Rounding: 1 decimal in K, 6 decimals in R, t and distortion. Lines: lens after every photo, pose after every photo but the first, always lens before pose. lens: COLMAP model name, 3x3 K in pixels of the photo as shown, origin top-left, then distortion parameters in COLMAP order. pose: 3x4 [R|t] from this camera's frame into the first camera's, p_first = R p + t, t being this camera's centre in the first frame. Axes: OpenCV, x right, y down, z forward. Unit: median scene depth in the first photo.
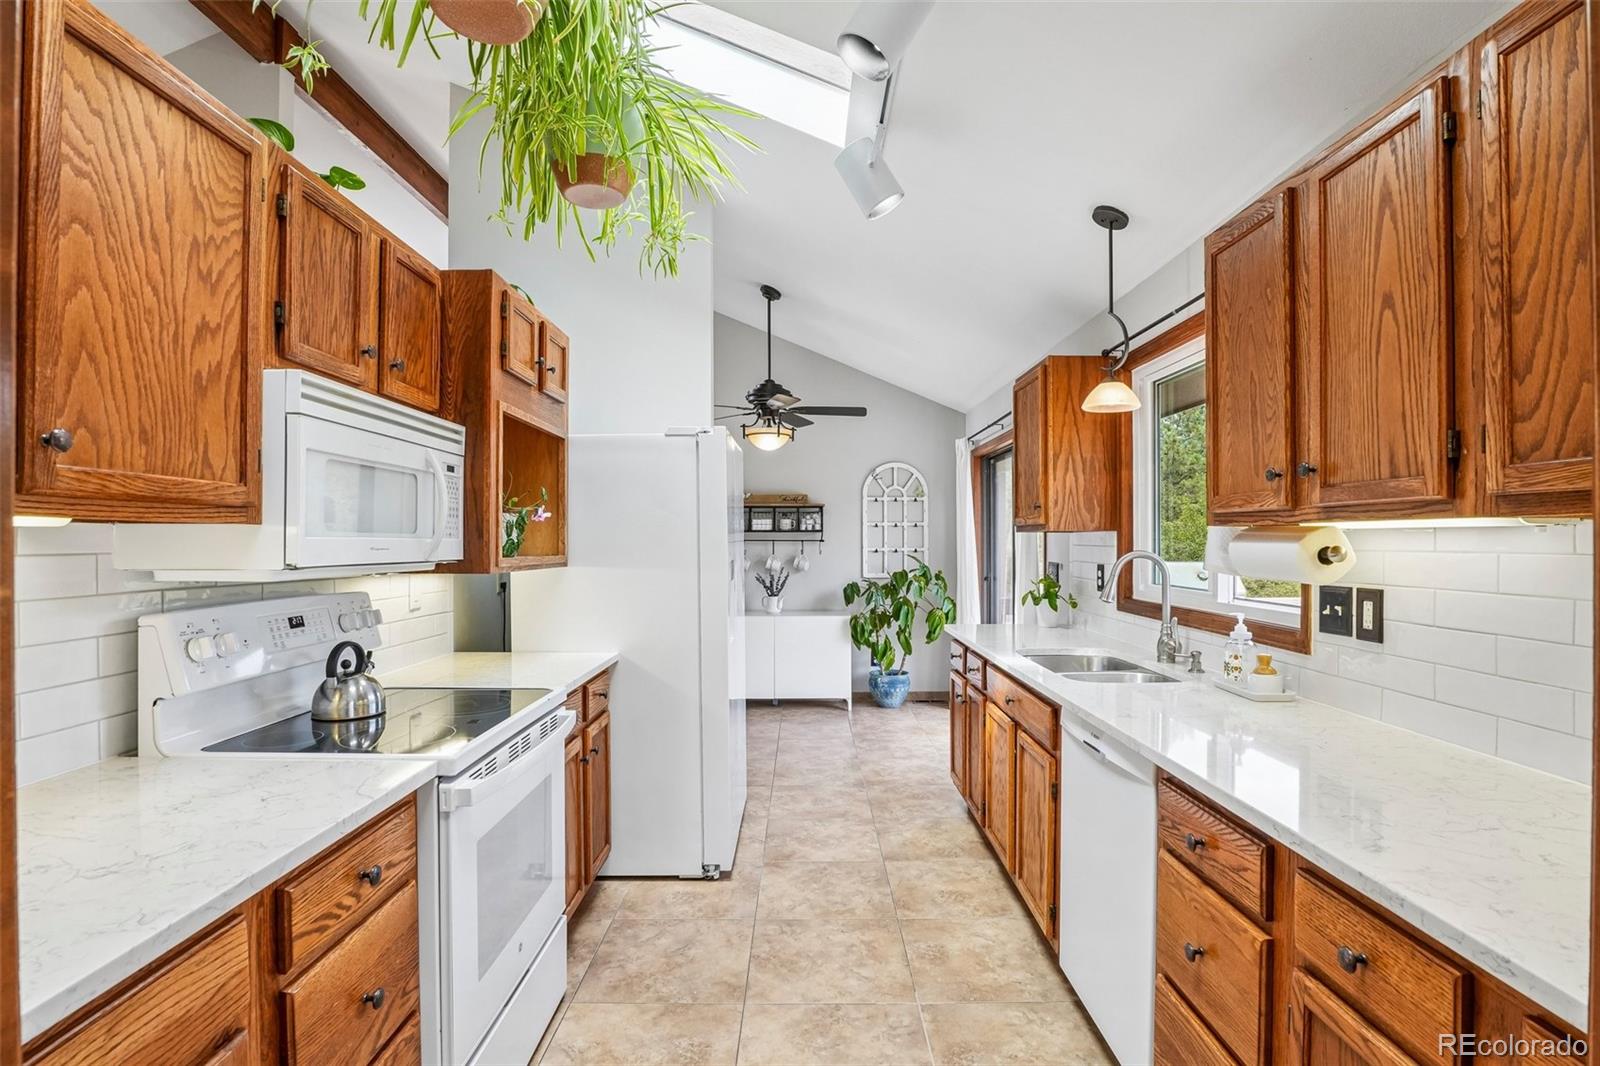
lens RADIAL K [[788.0, 0, 803.6], [0, 788.0, 541.2], [0, 0, 1]] dist [-0.043746, 0.010127]
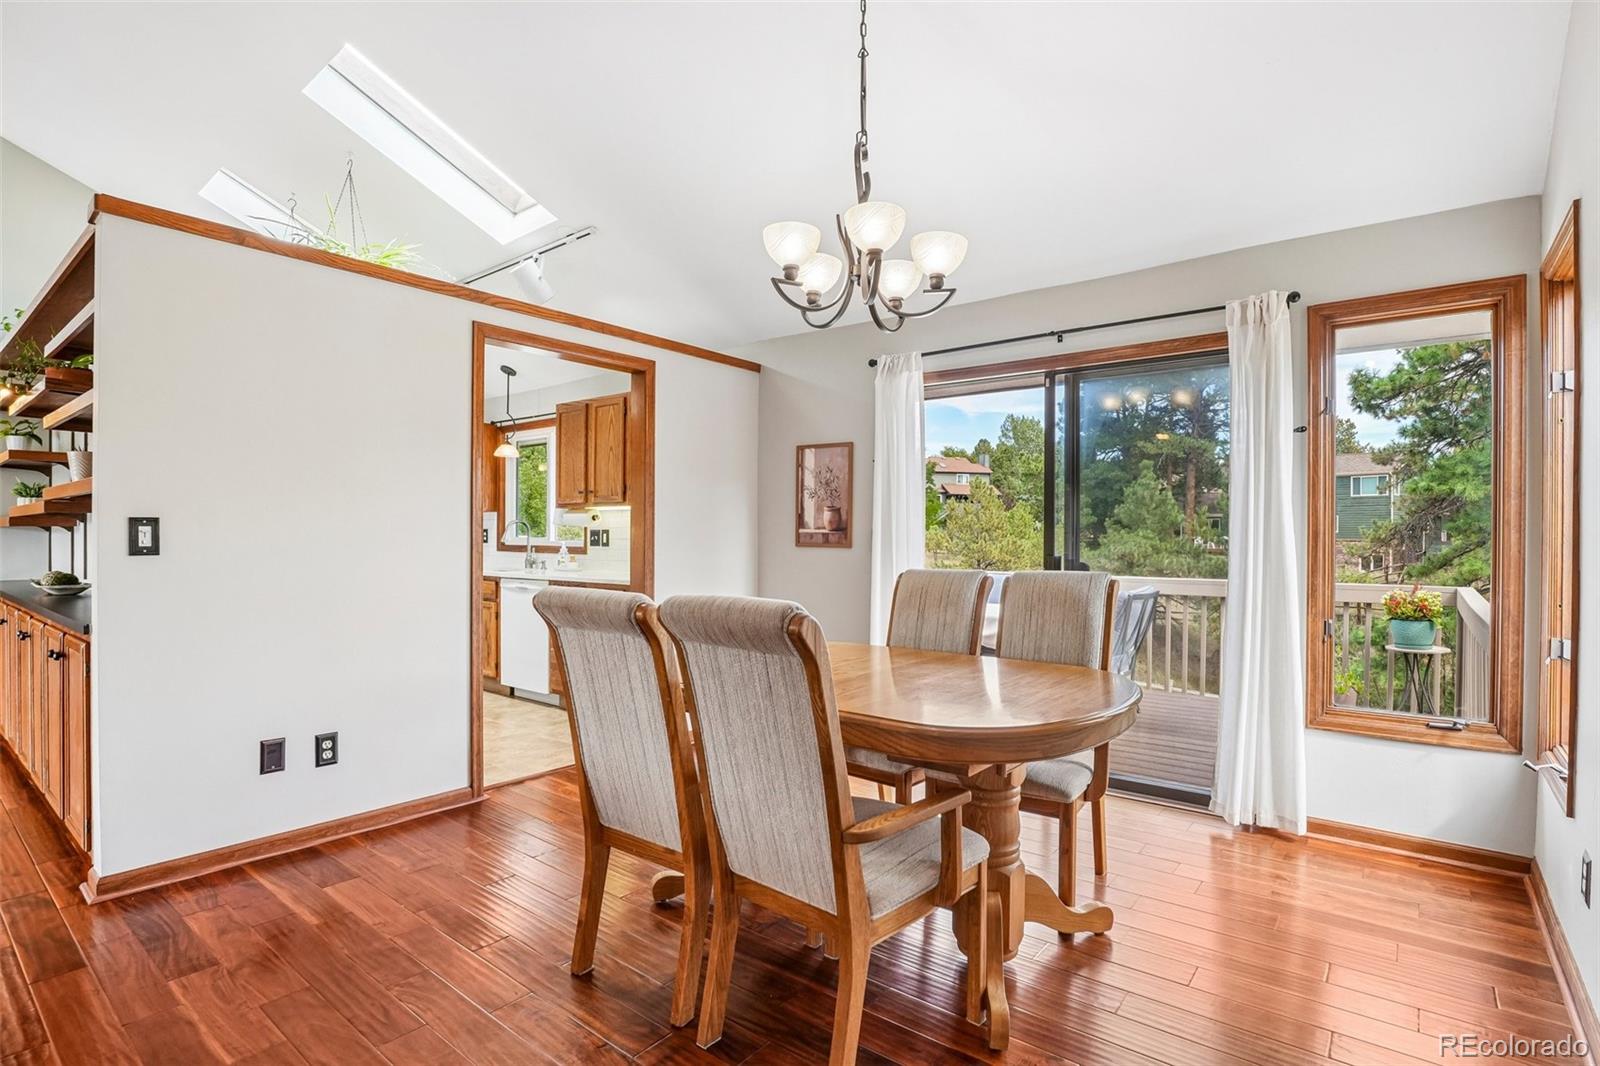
lens RADIAL K [[788.0, 0, 803.6], [0, 788.0, 541.2], [0, 0, 1]] dist [-0.043746, 0.010127]
pose [[0.627569, 0.000499, 0.778561, -1.192678], [-0.006268, 0.999971, 0.004412, 0.086728], [-0.778536, -0.007649, 0.627553, -1.561300]]
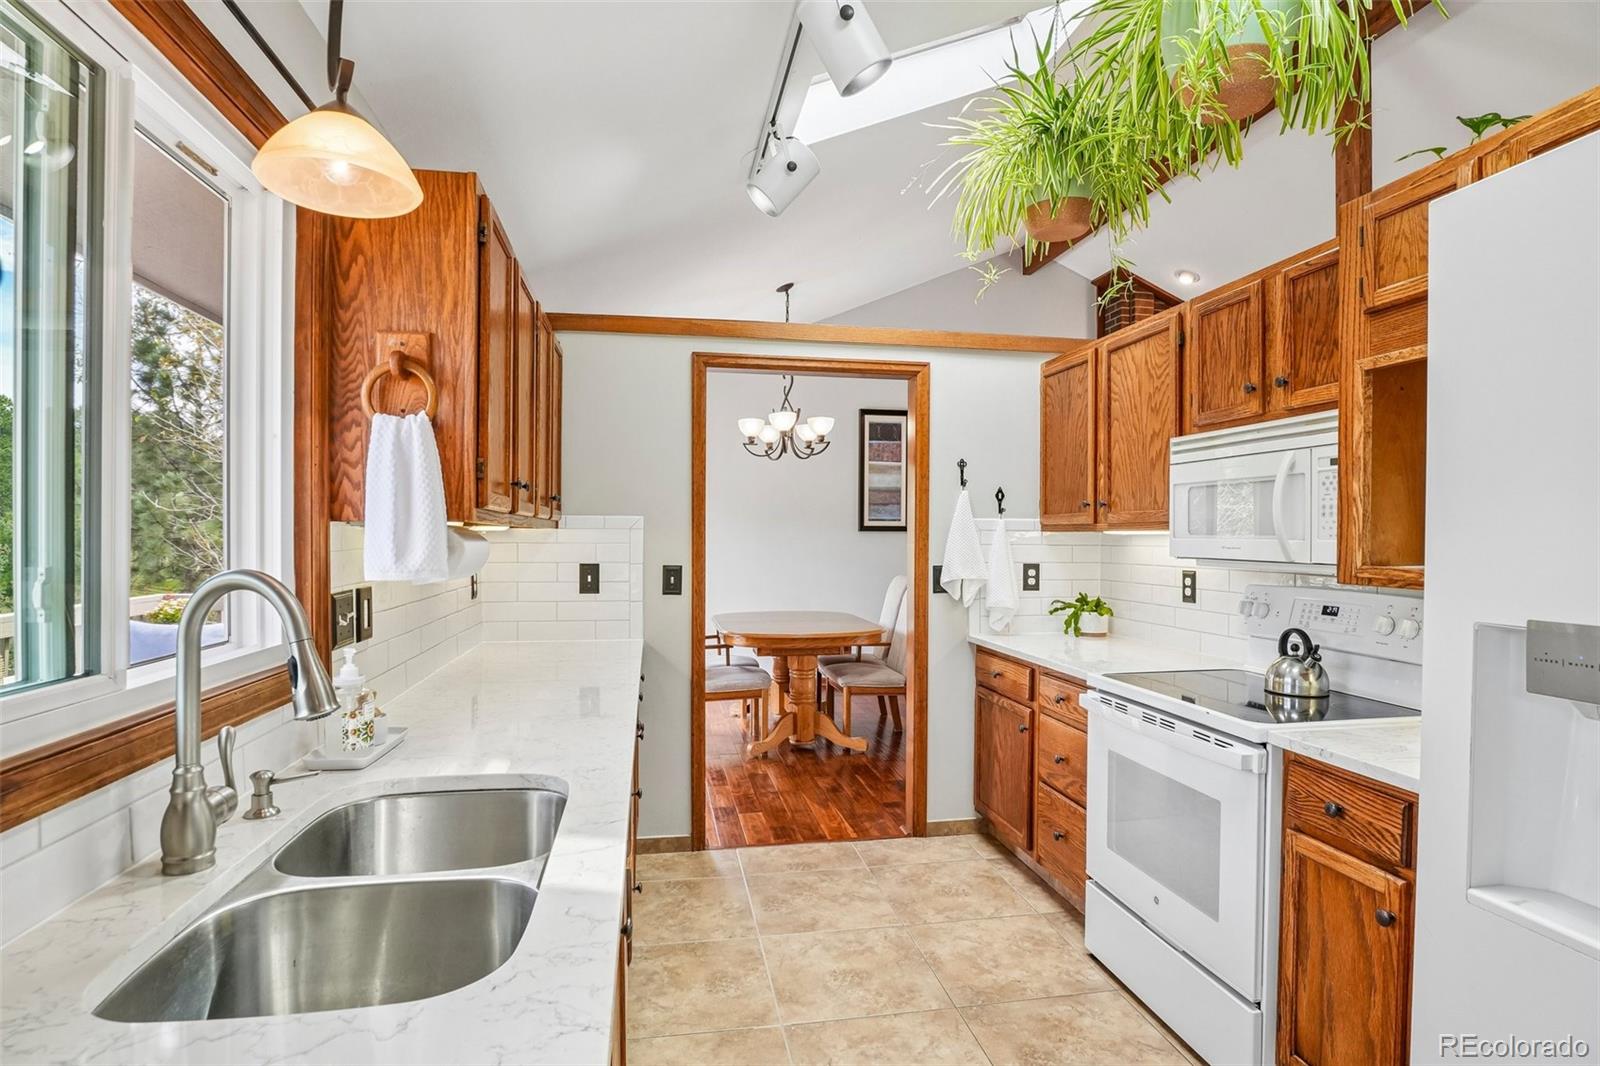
lens RADIAL K [[823.2, 0, 802.5], [0, 823.2, 539.9], [0, 0, 1]] dist [-0.035576, 0.009549]
pose [[-0.984190, -0.003122, -0.177091, 0.353725], [-0.004264, 0.999972, 0.006069, -0.007102], [0.177067, 0.006728, -0.984176, 2.060546]]
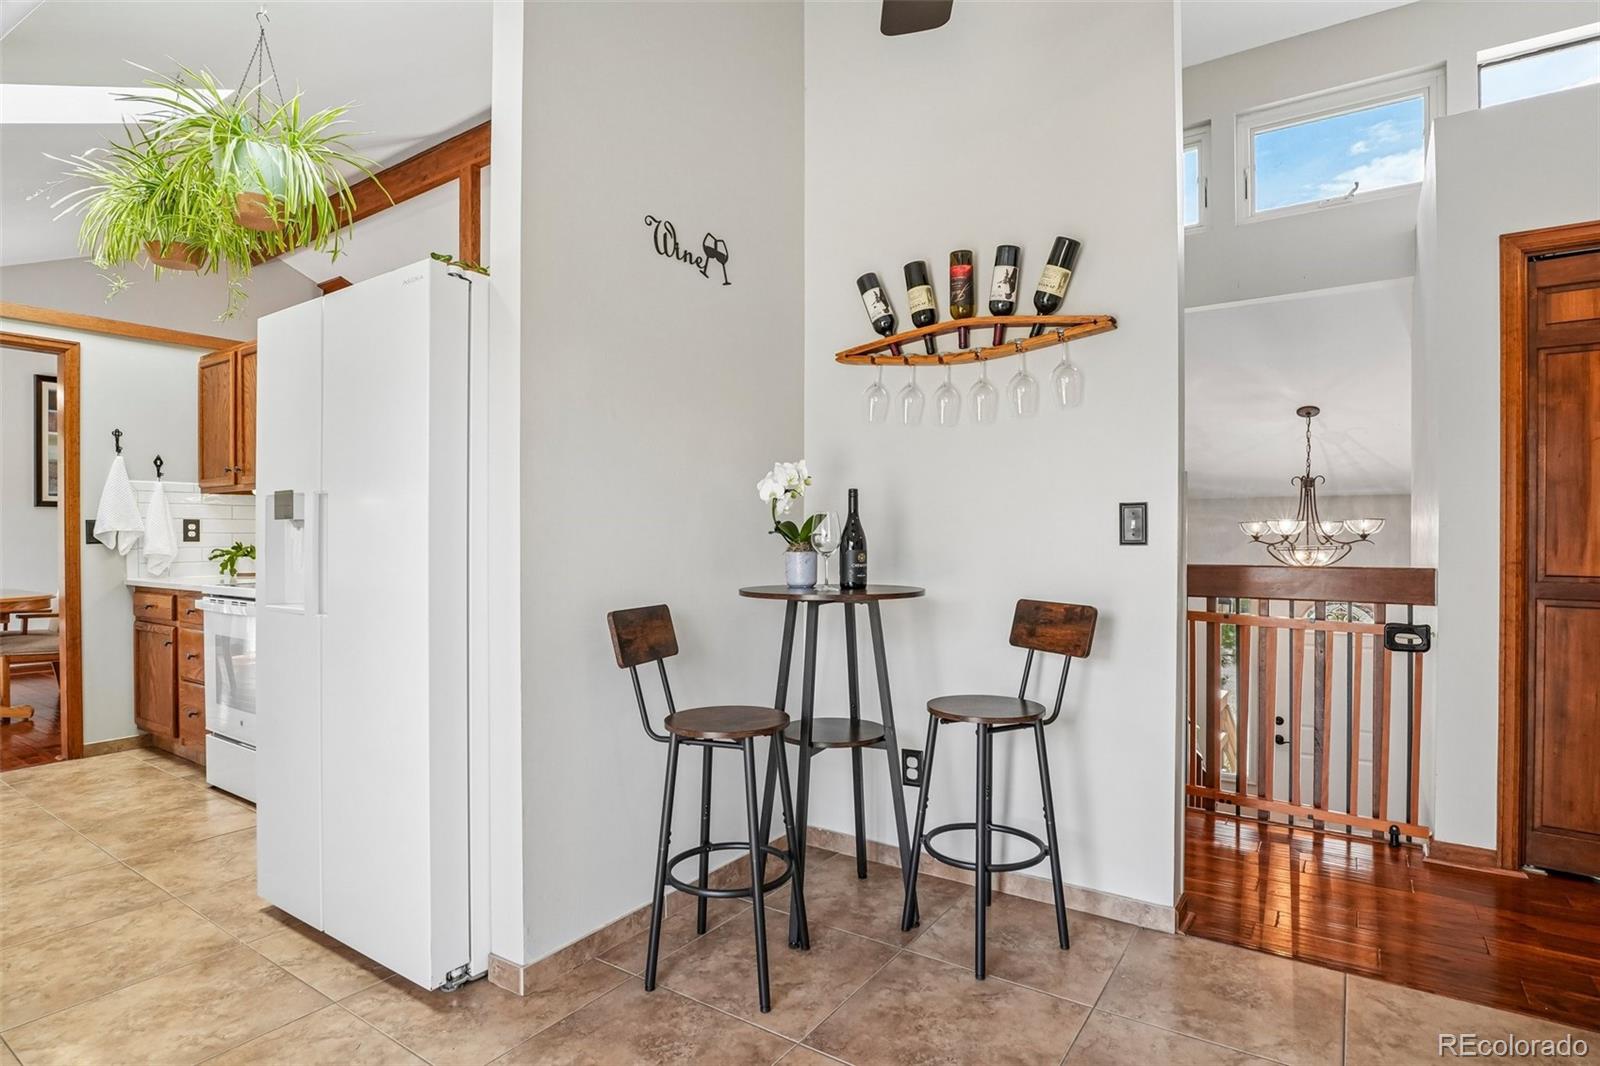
lens RADIAL K [[823.2, 0, 802.5], [0, 823.2, 539.9], [0, 0, 1]] dist [-0.035576, 0.009549]
pose [[-0.562187, 0.005905, -0.826989, 0.417766], [0.002735, 0.999982, 0.005281, 0.109938], [0.827006, 0.000707, -0.562193, 3.019853]]
